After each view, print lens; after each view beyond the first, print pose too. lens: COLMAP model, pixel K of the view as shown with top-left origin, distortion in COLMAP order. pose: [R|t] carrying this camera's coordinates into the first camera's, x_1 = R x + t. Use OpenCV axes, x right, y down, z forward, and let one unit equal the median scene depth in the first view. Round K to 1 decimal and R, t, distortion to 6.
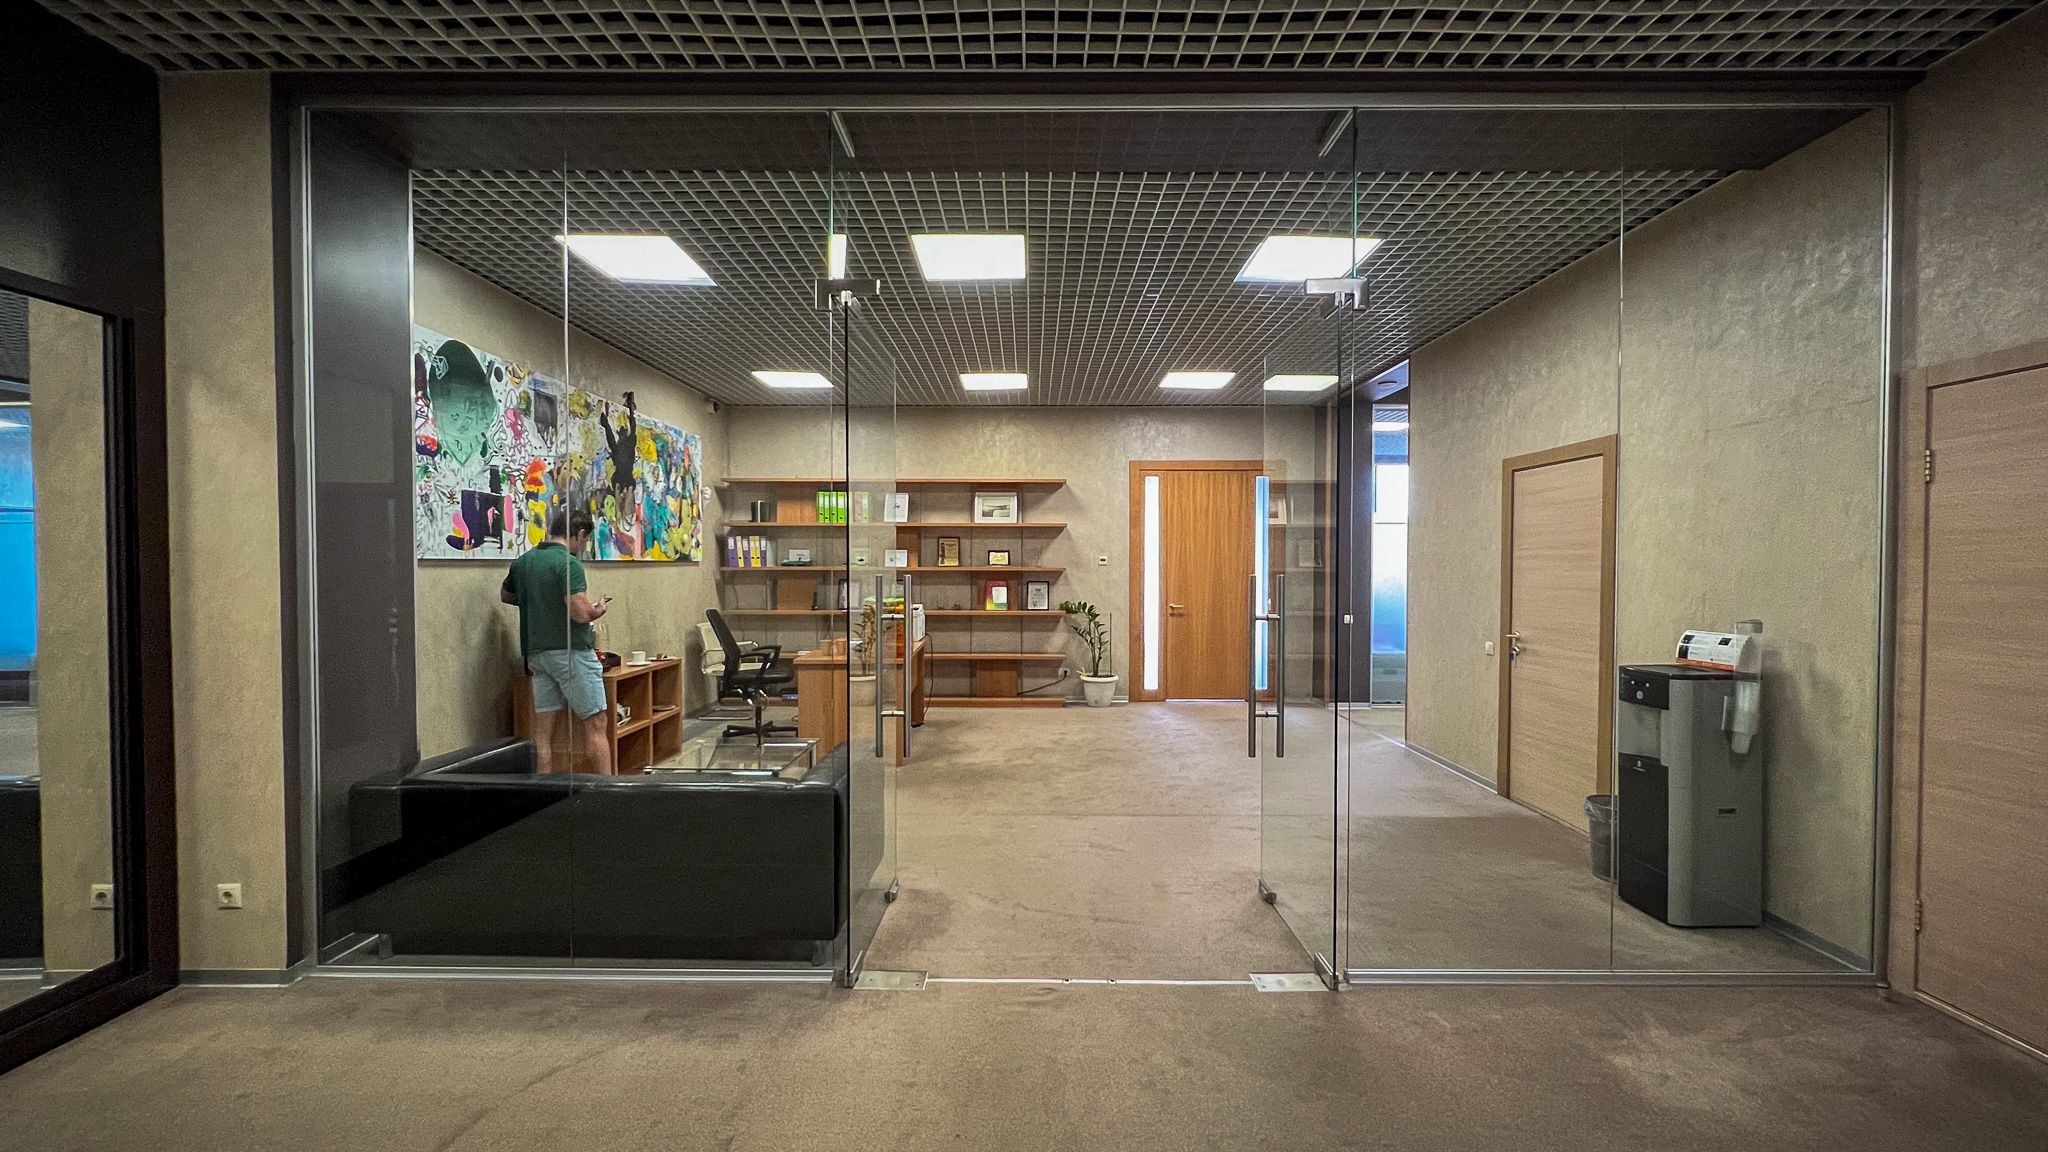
lens RADIAL K [[836.4, 0, 1028.7], [0, 836.4, 573.3], [0, 0, 1]] dist [-0.001171, -0.000172]
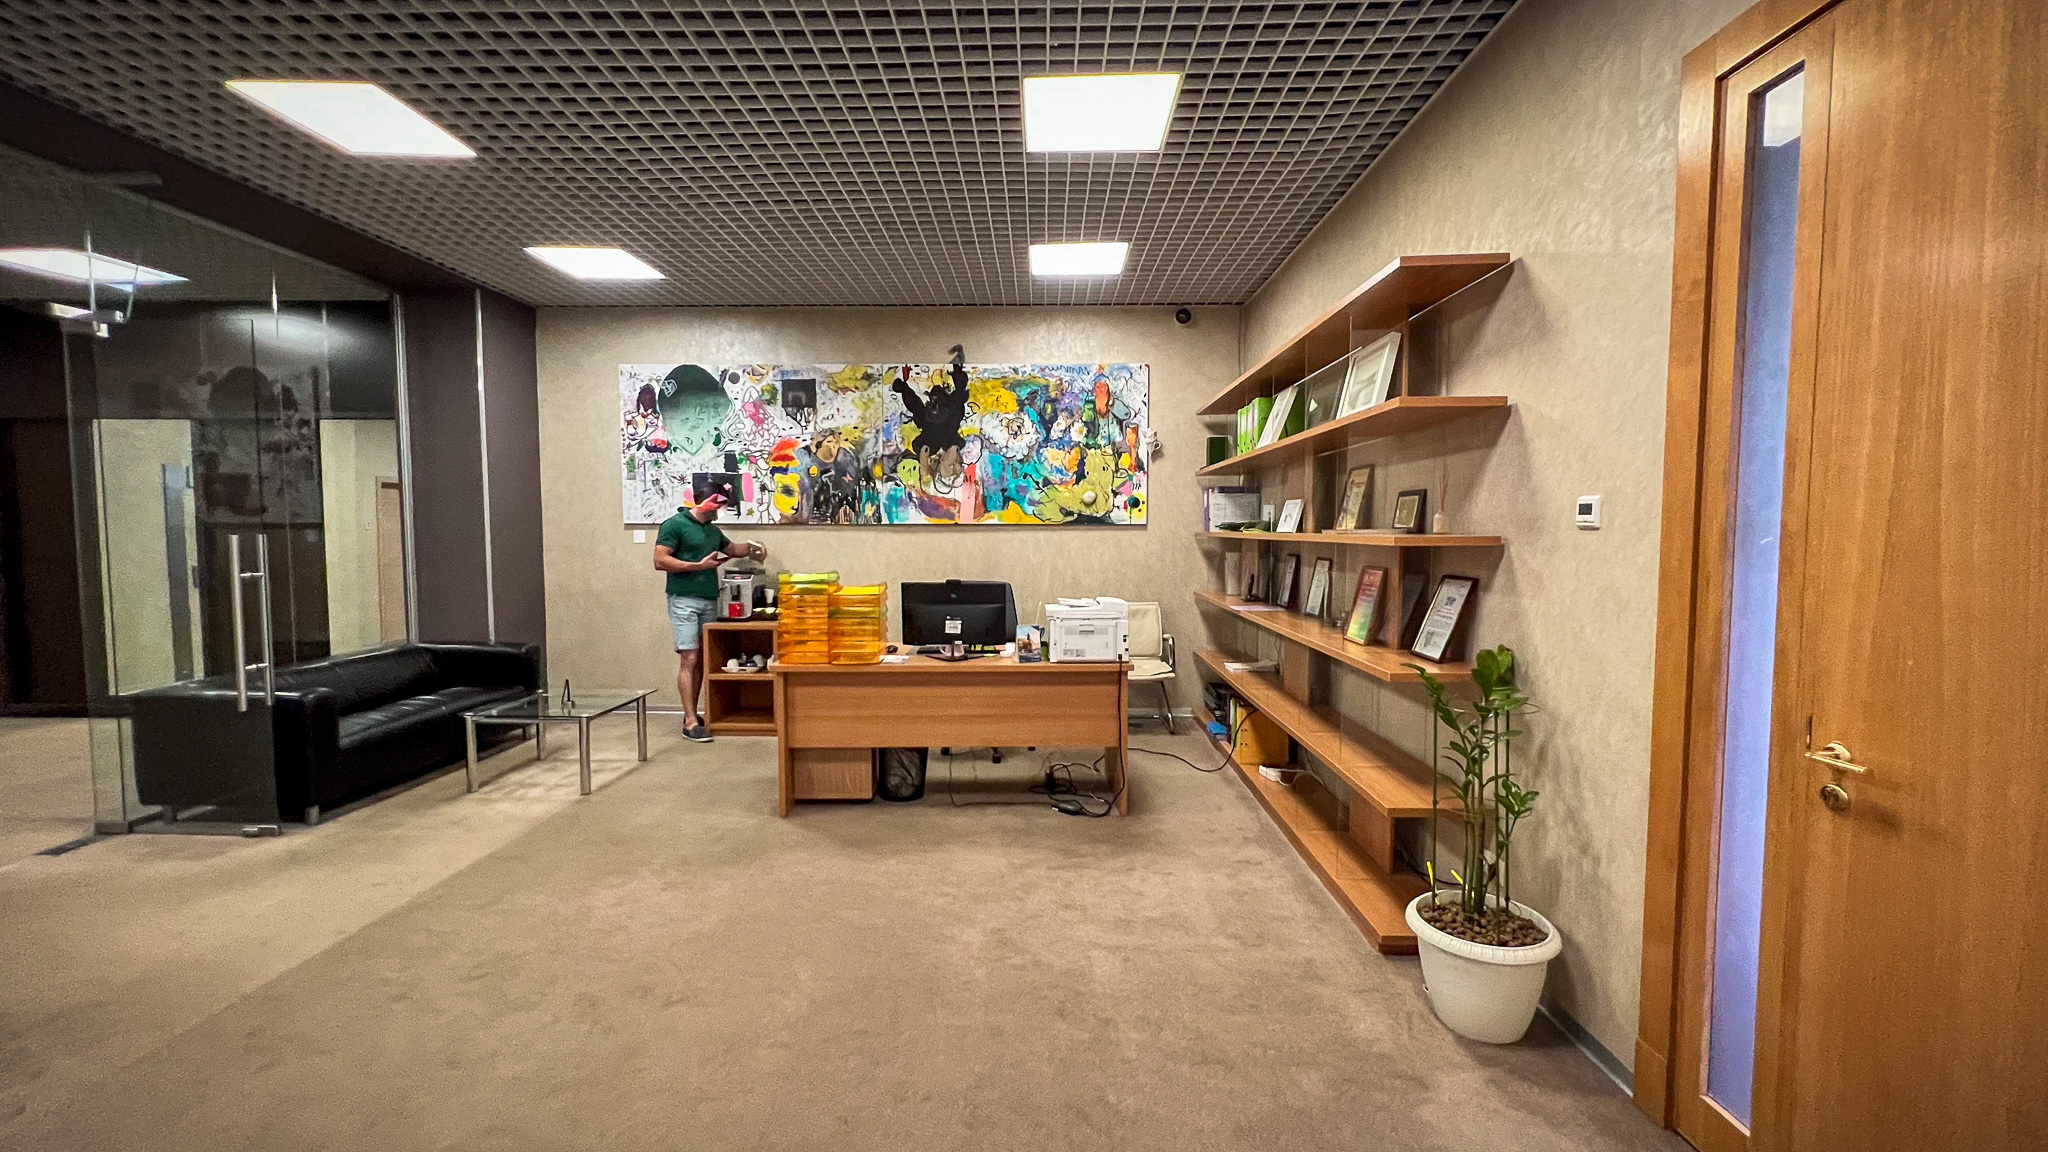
lens RADIAL K [[836.4, 0, 1026.6], [0, 836.4, 578.0], [0, 0, 1]] dist [-0.001171, -0.000172]
pose [[-0.021755, 0.055985, -0.998195, 0.571340], [-0.012895, 0.998332, 0.056273, -0.010048], [0.999680, 0.014096, -0.020997, 1.307438]]
